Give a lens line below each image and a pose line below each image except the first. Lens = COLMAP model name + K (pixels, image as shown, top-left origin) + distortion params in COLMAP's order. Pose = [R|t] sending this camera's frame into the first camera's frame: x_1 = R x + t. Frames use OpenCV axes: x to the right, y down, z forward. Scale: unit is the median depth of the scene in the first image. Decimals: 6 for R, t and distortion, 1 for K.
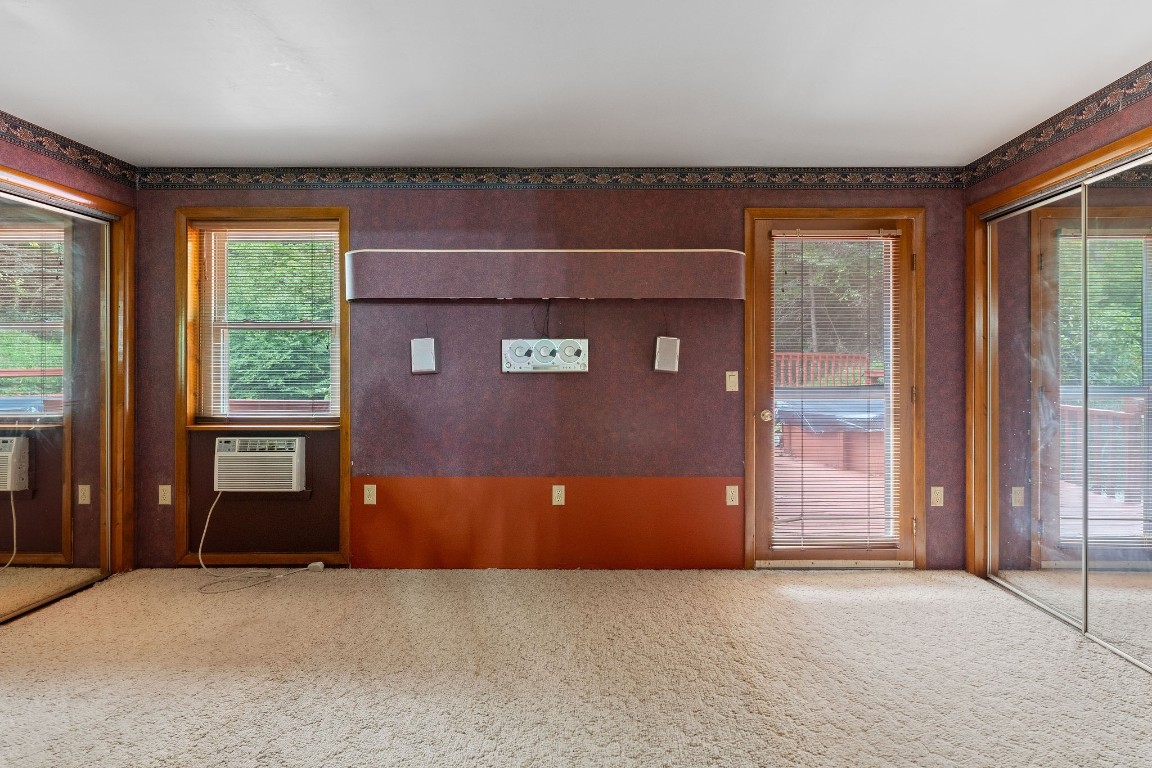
lens RADIAL K [[601.9, 0, 576.0], [0, 601.9, 384.0], [0, 0, 1]] dist [-0.003086, -0.001409]
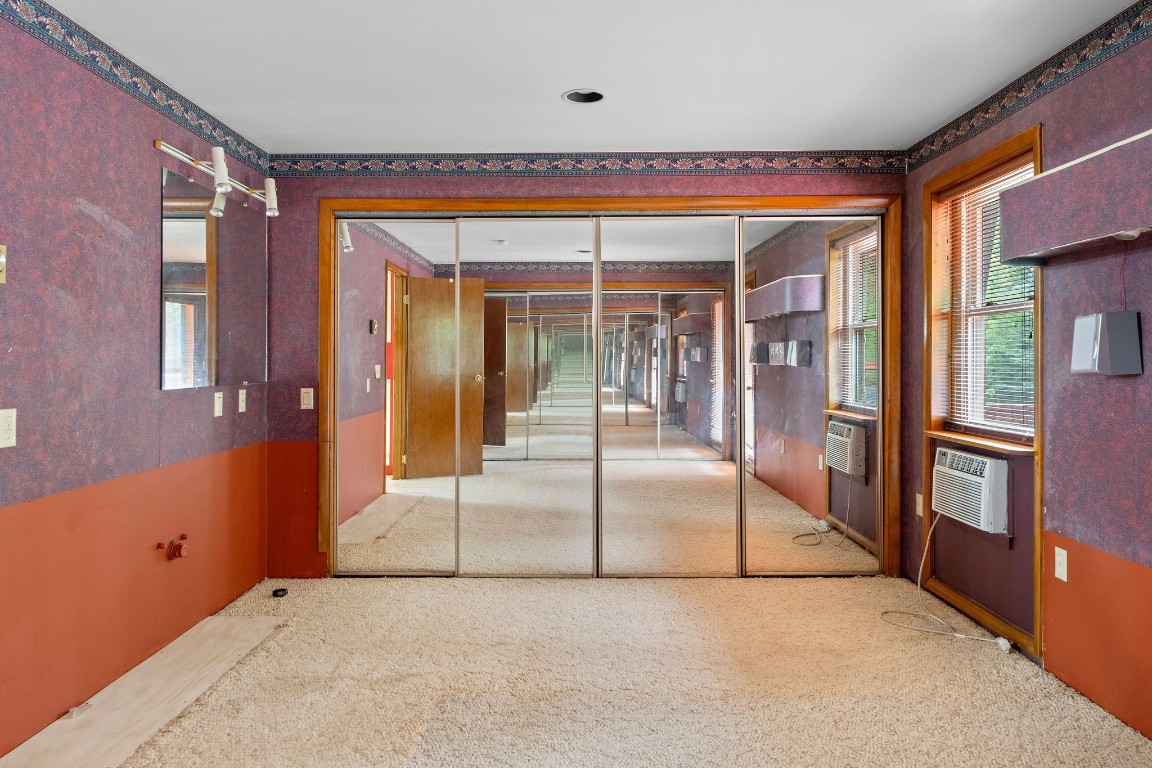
lens RADIAL K [[768.2, 0, 576.1], [0, 768.2, 369.9], [0, 0, 1]] dist [0.001991, -0.002390]
pose [[0.025636, 0.014149, -0.999571, 0.463215], [-0.020944, 0.999688, 0.013613, -0.022976], [0.999452, 0.020586, 0.025924, 0.468015]]
